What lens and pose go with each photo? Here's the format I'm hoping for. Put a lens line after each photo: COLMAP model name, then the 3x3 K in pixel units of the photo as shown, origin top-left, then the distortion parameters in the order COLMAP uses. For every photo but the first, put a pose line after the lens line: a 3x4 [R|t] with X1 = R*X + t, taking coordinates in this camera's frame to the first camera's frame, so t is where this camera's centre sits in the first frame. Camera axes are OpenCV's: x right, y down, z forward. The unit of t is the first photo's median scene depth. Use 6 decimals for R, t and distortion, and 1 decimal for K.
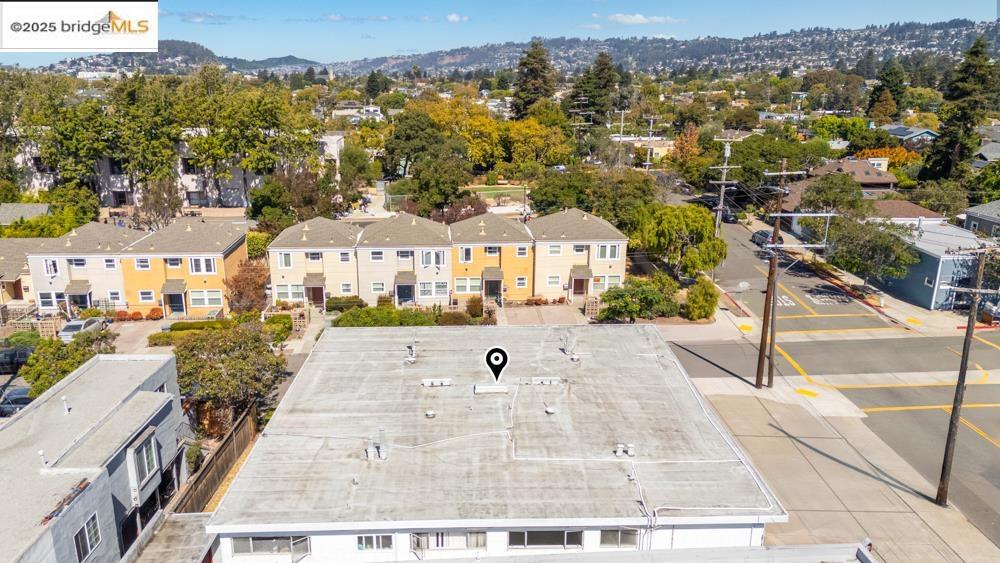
lens RADIAL K [[722.8, 0, 500.0], [0, 722.8, 281.5], [0, 0, 1]] dist [0.029526, -0.005511]
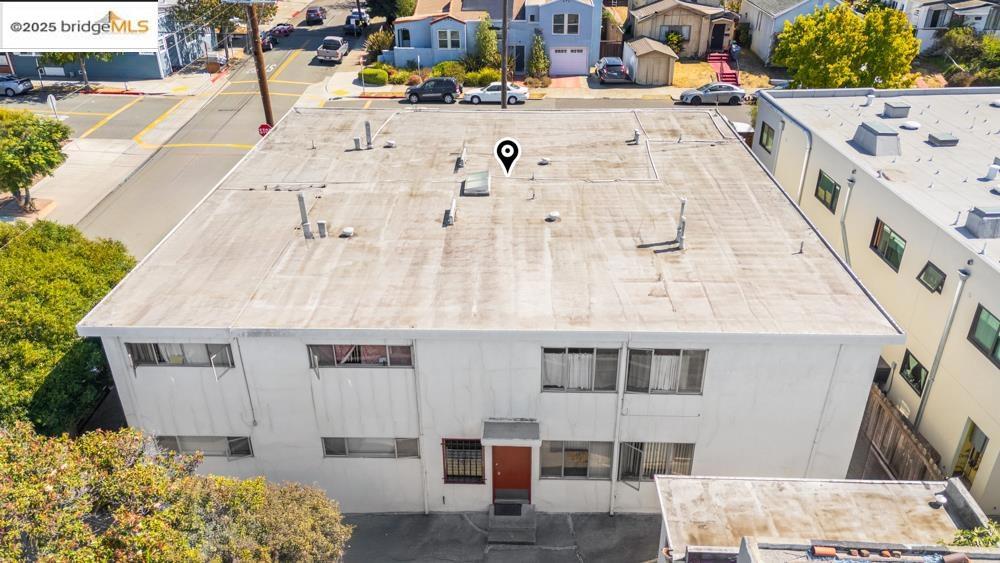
lens RADIAL K [[745.7, 0, 500.0], [0, 745.7, 281.5], [0, 0, 1]] dist [0.052908, -0.001068]
pose [[0.057016, -0.476334, 0.877414, -0.377614], [0.272904, 0.852809, 0.445242, -0.053325], [-0.960350, 0.214064, 0.178617, 0.444009]]
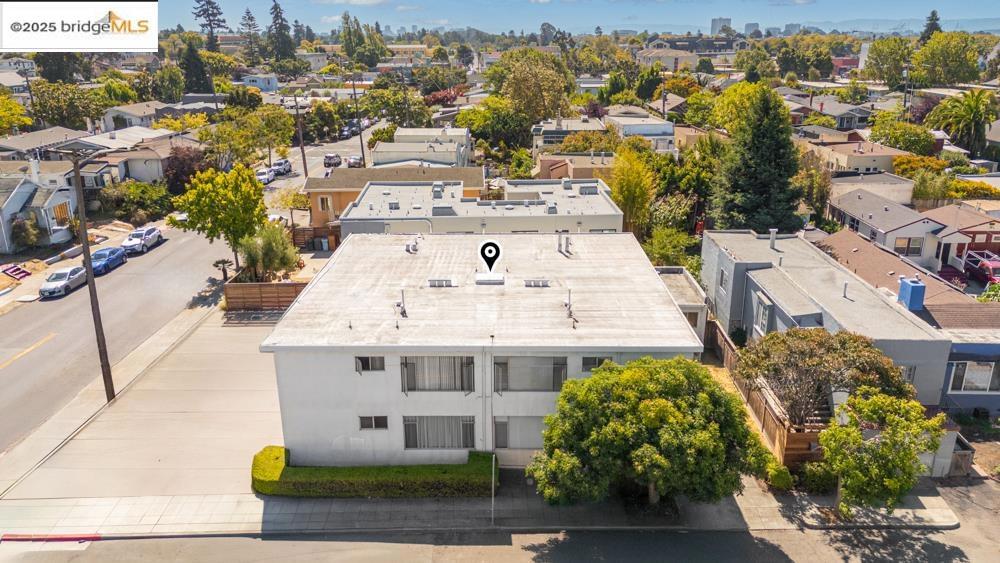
lens RADIAL K [[745.7, 0, 500.0], [0, 745.7, 281.5], [0, 0, 1]] dist [0.052908, -0.001068]
pose [[-0.999015, -0.009300, 0.043399, -0.043614], [0.016405, 0.831194, 0.555740, -0.267970], [-0.041241, 0.555905, -0.830222, 1.030955]]
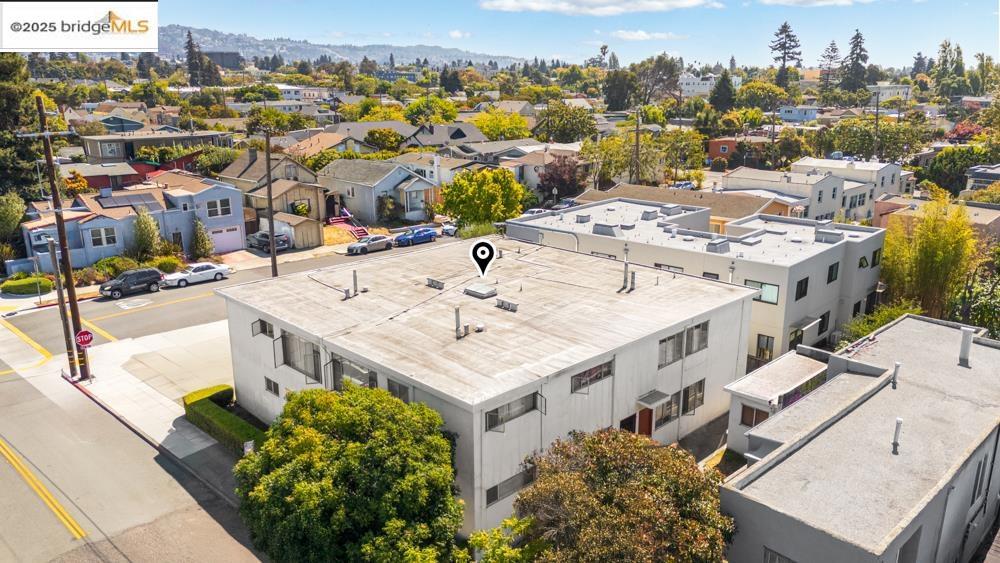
lens RADIAL K [[741.1, 0, 500.0], [0, 741.1, 281.5], [0, 0, 1]] dist [0.068138, -0.001879]
pose [[-0.678614, -0.195838, 0.707906, -0.411102], [0.197332, 0.879752, 0.432546, -0.169885], [-0.707491, 0.433224, -0.558367, 0.813096]]
